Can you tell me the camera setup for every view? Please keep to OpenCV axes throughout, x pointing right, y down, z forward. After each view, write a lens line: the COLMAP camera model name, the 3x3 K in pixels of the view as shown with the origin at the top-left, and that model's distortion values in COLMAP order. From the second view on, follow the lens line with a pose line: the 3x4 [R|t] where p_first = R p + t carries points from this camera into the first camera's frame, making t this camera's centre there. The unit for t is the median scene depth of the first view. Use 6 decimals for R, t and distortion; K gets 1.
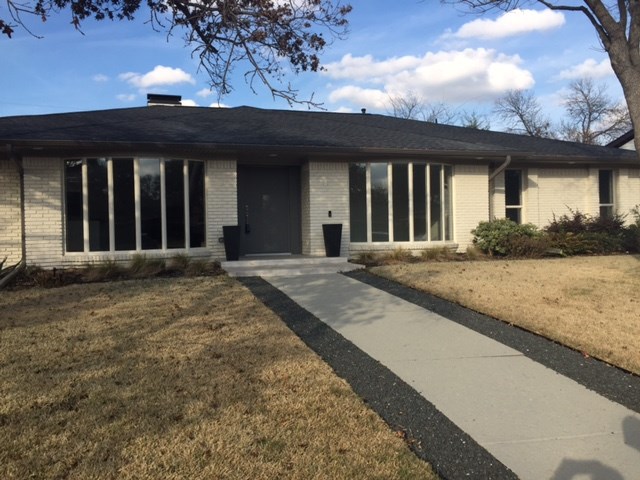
lens RADIAL K [[573.7, 0, 320.0], [0, 573.7, 217.3], [0, 0, 1]] dist [0.126458, -0.263081]
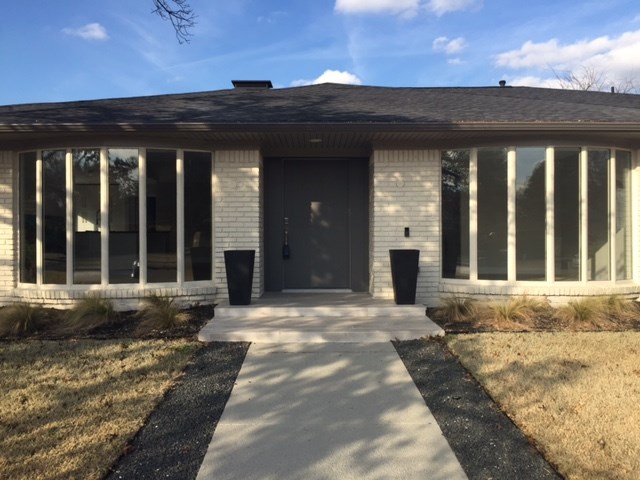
lens RADIAL K [[573.7, 0, 320.0], [0, 573.7, 217.3], [0, 0, 1]] dist [0.126458, -0.263081]
pose [[0.953594, 0.007521, -0.301002, 0.117981], [-0.008900, 0.999955, -0.003208, -0.019470], [0.300965, 0.005738, 0.953618, 0.381910]]
